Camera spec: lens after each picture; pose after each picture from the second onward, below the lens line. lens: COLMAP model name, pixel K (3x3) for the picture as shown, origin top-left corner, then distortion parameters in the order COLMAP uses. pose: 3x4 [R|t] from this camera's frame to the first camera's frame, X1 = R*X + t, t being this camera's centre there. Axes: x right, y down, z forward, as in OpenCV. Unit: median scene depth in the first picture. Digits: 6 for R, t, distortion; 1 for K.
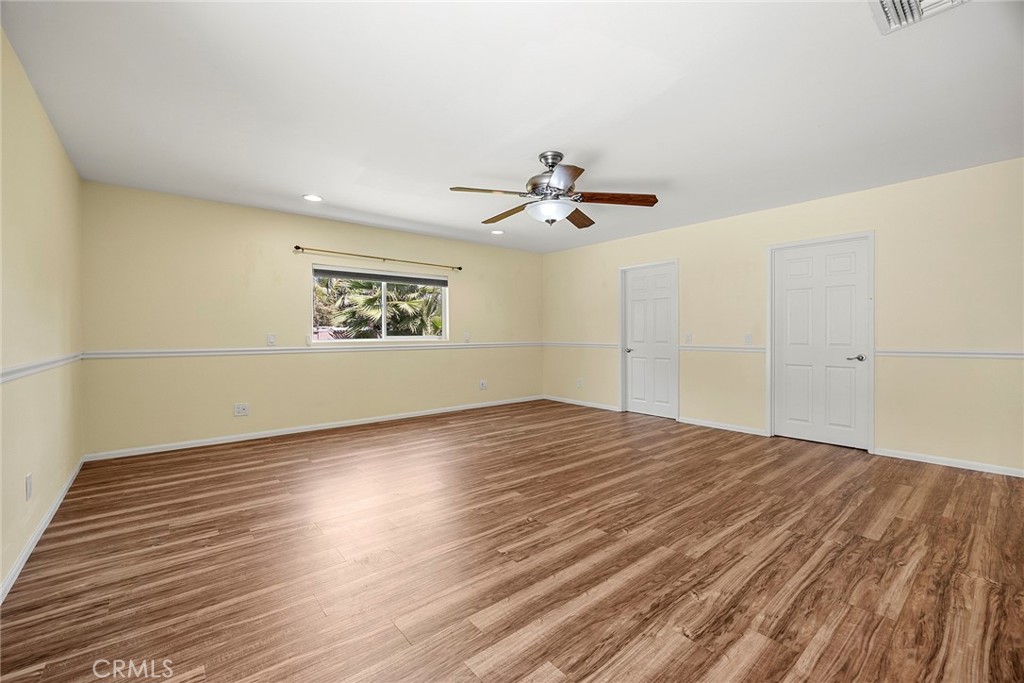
lens RADIAL K [[425.1, 0, 512.0], [0, 425.1, 341.5], [0, 0, 1]] dist [-0.003323, -0.000543]
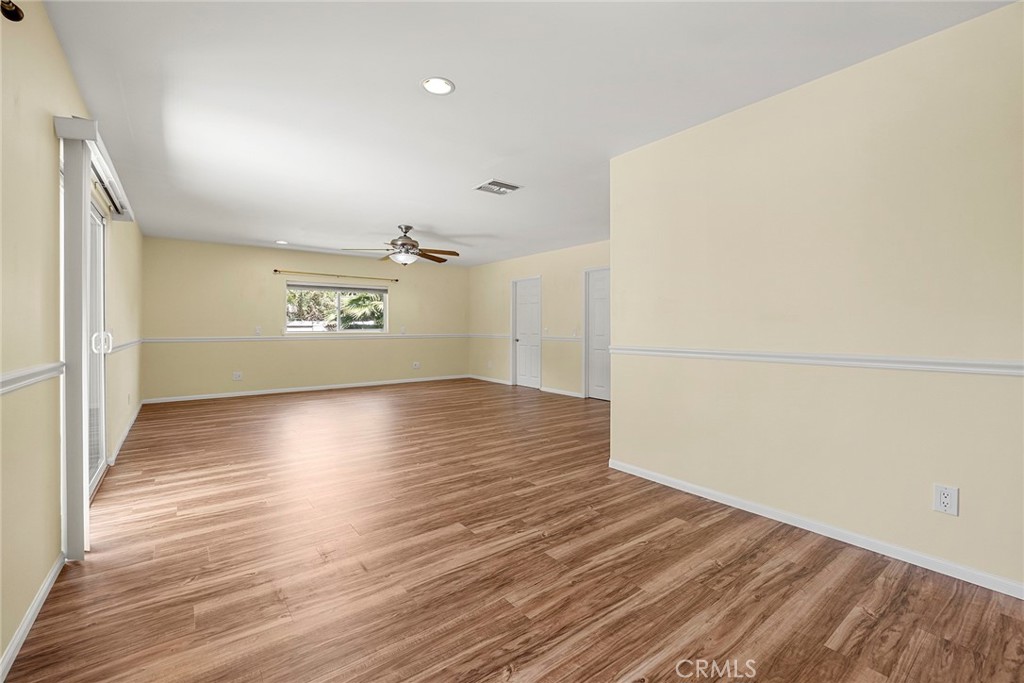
lens RADIAL K [[434.2, 0, 512.4], [0, 434.2, 336.2], [0, 0, 1]] dist [-0.003798, -0.000198]
pose [[0.998979, 0.004327, -0.044973, 0.571876], [-0.004233, 0.999989, 0.002205, 0.007825], [0.044982, -0.002012, 0.998986, -0.710922]]
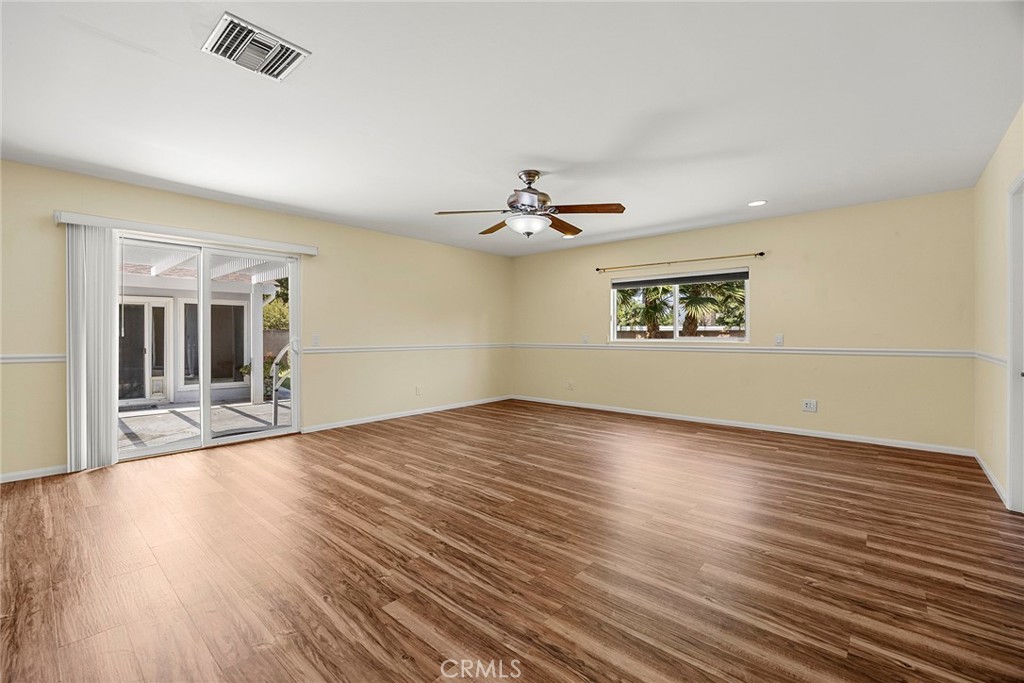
lens RADIAL K [[434.2, 0, 512.4], [0, 434.2, 336.2], [0, 0, 1]] dist [-0.003798, -0.000198]
pose [[0.153253, 0.009025, -0.988146, 1.115129], [-0.018624, 0.999807, 0.006243, -0.022670], [0.988012, 0.017446, 0.153391, 0.735031]]
